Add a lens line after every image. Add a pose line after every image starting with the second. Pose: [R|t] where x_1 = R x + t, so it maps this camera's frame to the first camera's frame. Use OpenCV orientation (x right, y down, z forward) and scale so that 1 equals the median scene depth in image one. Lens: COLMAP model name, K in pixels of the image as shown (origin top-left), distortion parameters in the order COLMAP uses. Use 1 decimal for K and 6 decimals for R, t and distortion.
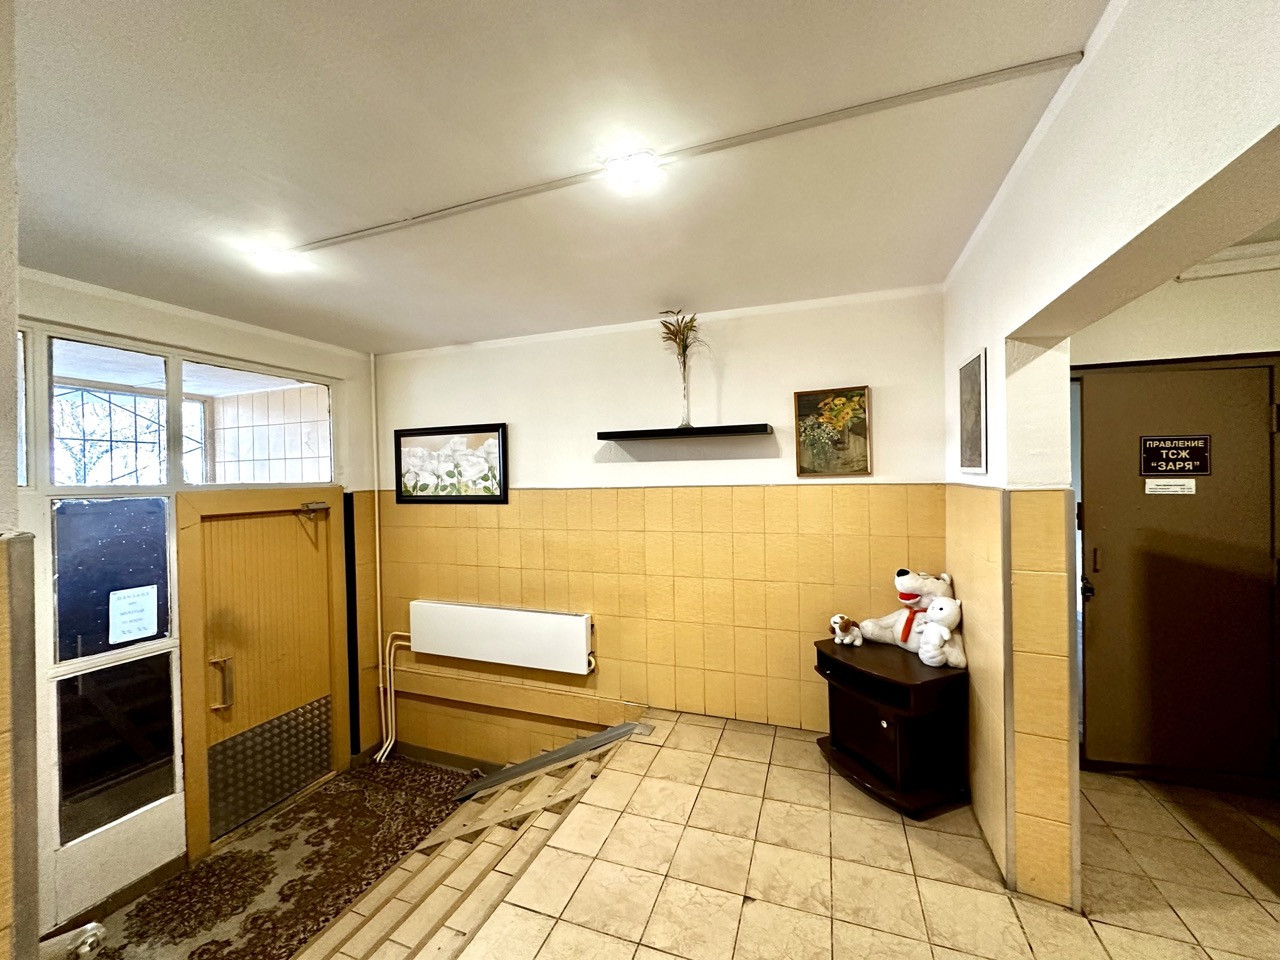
lens RADIAL K [[512.7, 0, 632.1], [0, 512.7, 481.5], [0, 0, 1]] dist [-0.009821, 0.000226]
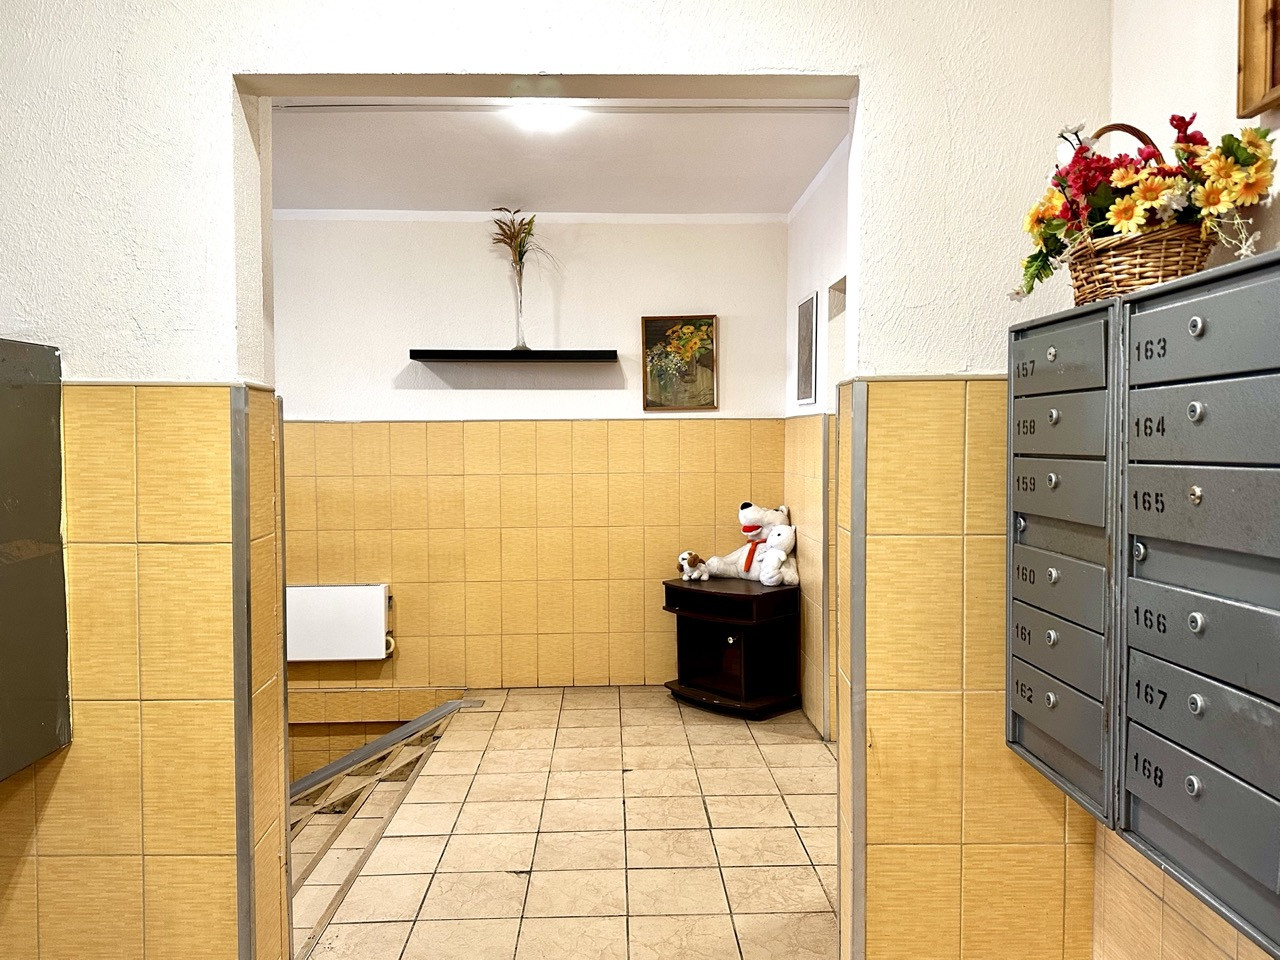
lens RADIAL K [[879.1, 0, 638.0], [0, 879.1, 486.1], [0, 0, 1]] dist [0.057244, -0.058496]
pose [[0.928872, -0.004042, 0.370380, -0.275131], [-0.011215, 0.999175, 0.039029, 0.066340], [-0.370232, -0.040406, 0.928060, -0.468307]]
